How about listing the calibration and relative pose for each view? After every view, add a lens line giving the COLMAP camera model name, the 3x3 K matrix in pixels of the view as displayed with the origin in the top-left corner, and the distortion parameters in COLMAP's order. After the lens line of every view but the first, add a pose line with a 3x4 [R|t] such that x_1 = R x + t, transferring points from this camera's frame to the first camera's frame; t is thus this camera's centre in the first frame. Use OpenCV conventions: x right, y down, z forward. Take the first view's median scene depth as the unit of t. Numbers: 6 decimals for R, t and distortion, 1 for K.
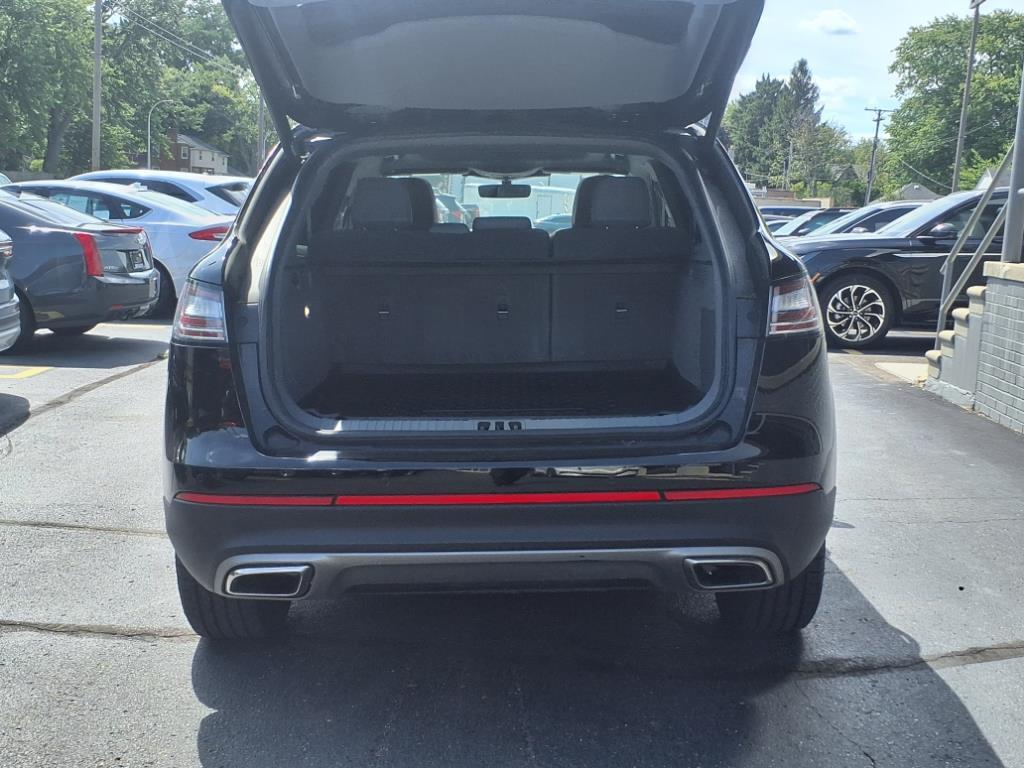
lens RADIAL K [[1231.4, 0, 557.9], [0, 1231.4, 385.1], [0, 0, 1]] dist [0.117303, -0.358307]
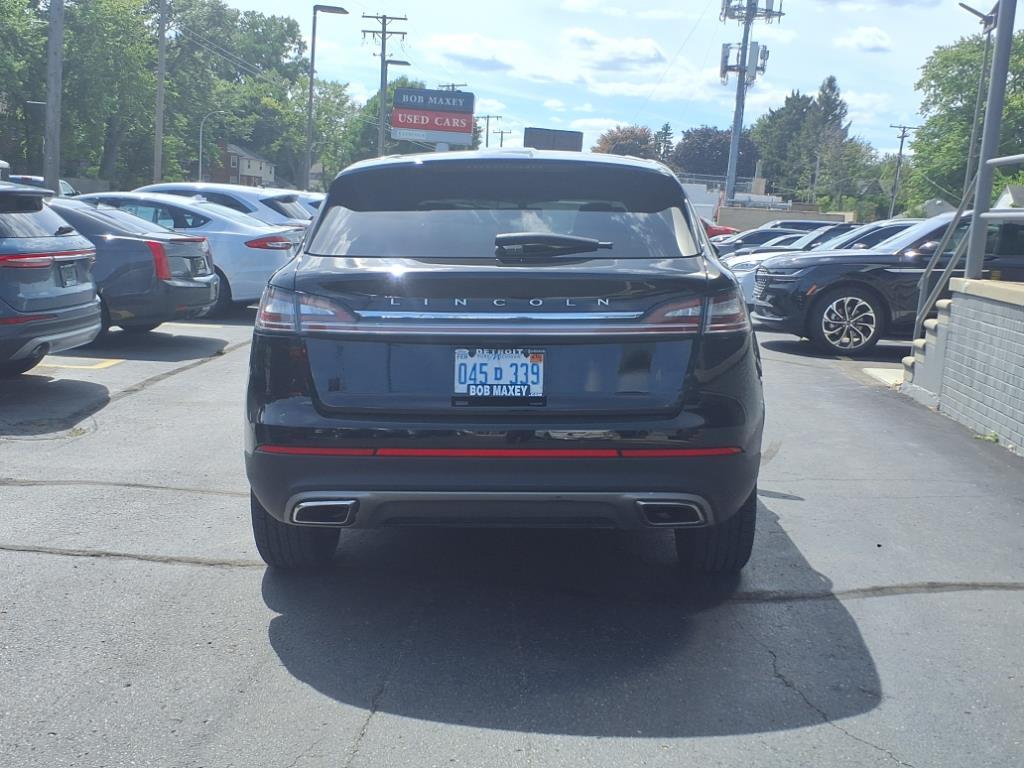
lens RADIAL K [[1196.6, 0, 531.3], [0, 1196.6, 380.7], [0, 0, 1]] dist [0.152309, -0.380443]
pose [[0.998737, 0.017398, -0.047132, 0.012258], [-0.017768, 0.999815, -0.007427, 0.005614], [0.046994, 0.008255, 0.998861, -0.073051]]
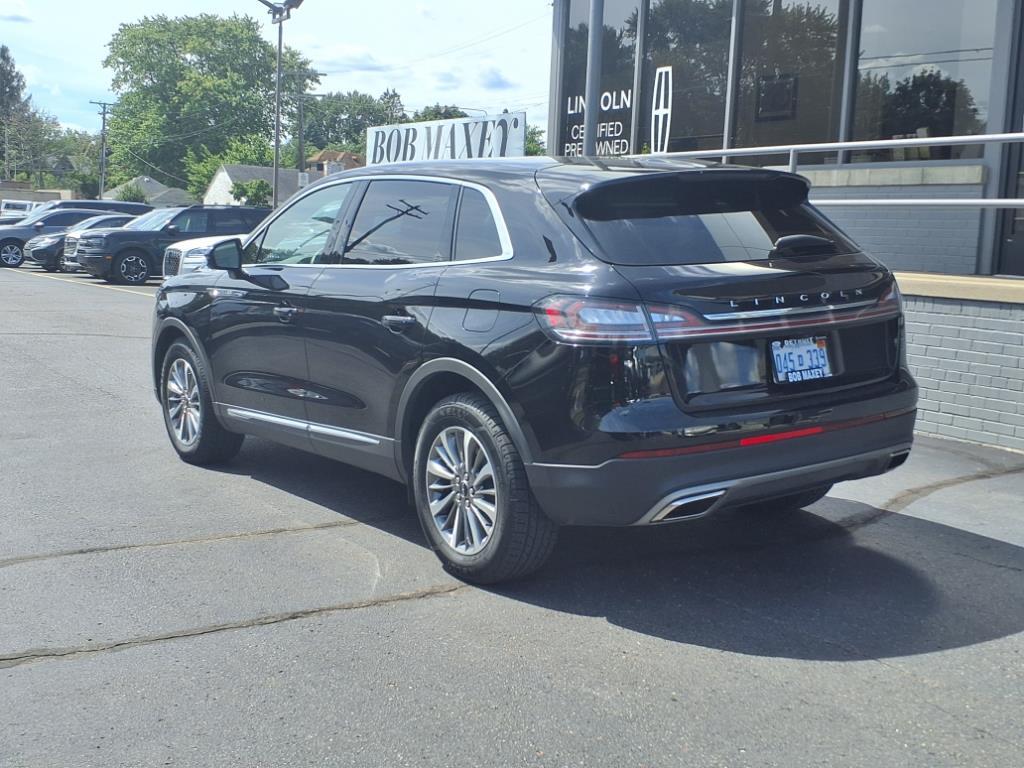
lens RADIAL K [[1191.4, 0, 512.0], [0, 1191.4, 384.0], [0, 0, 1]] dist [0.134973, -0.333437]
pose [[0.814693, -0.093066, 0.572376, -0.294941], [0.085810, 0.995519, 0.039731, -0.013487], [-0.573508, 0.016747, 0.819029, -0.002724]]
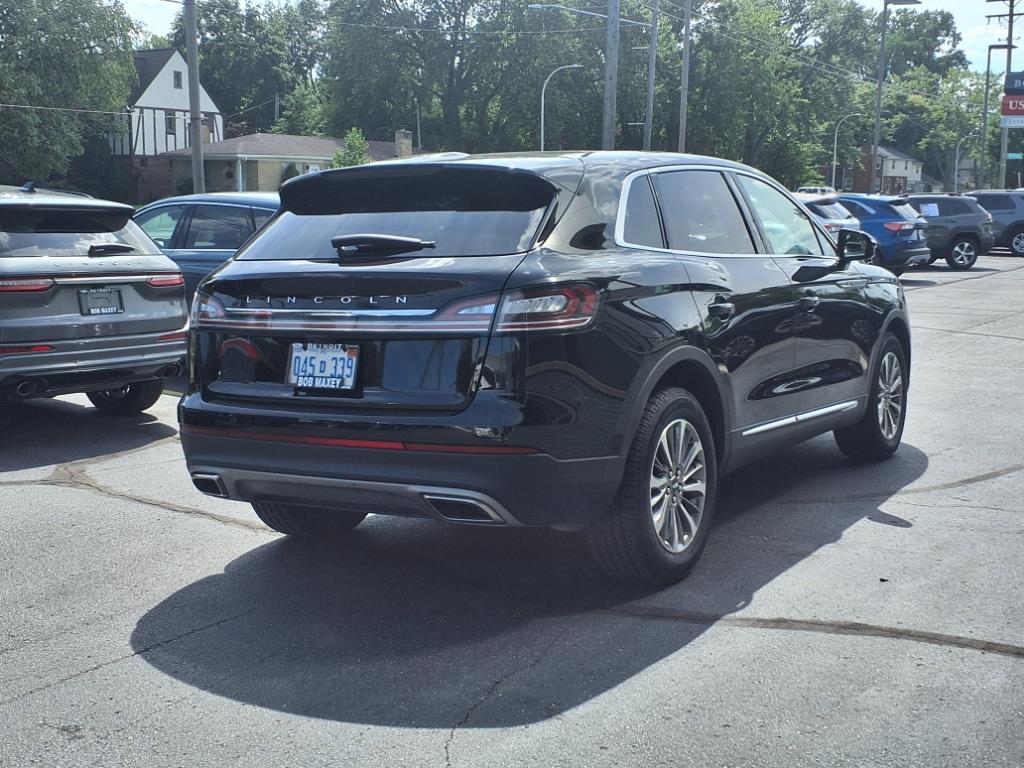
lens RADIAL K [[1196.6, 0, 531.3], [0, 1196.6, 380.7], [0, 0, 1]] dist [0.152309, -0.380443]
pose [[0.840928, 0.046612, -0.539136, 0.225456], [-0.050151, 0.998709, 0.008121, -0.000280], [0.538818, 0.020209, 0.842180, -0.011471]]
